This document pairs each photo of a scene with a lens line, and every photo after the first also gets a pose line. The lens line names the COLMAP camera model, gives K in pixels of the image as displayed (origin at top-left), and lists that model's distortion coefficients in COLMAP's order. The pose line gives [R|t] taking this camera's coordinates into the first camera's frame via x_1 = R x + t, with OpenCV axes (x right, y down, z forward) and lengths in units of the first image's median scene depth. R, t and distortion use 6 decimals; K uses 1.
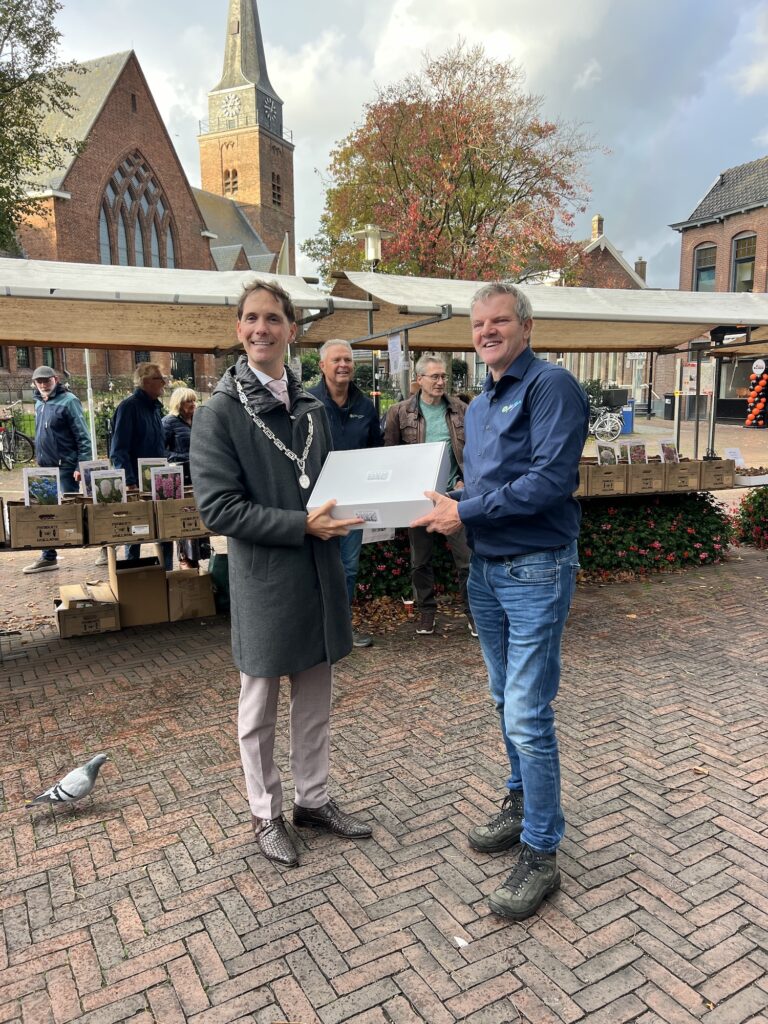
lens RADIAL K [[771.6, 0, 379.1], [0, 771.6, 515.1], [0, 0, 1]] dist [0.004160, 0.002146]
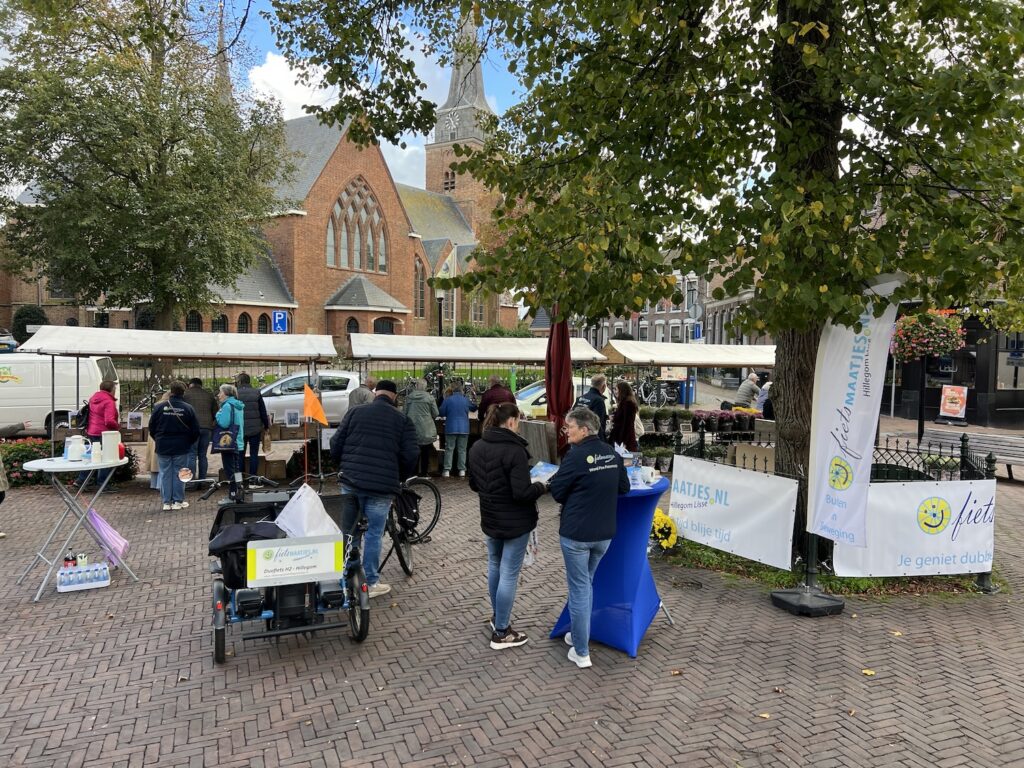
lens RADIAL K [[771.6, 0, 515.9], [0, 771.6, 385.7], [0, 0, 1]] dist [0.004160, 0.002146]
pose [[0.990170, 0.030516, -0.136498, 0.136040], [-0.045447, 0.993150, -0.107645, 0.010446], [0.132278, 0.112790, 0.984774, -0.211497]]
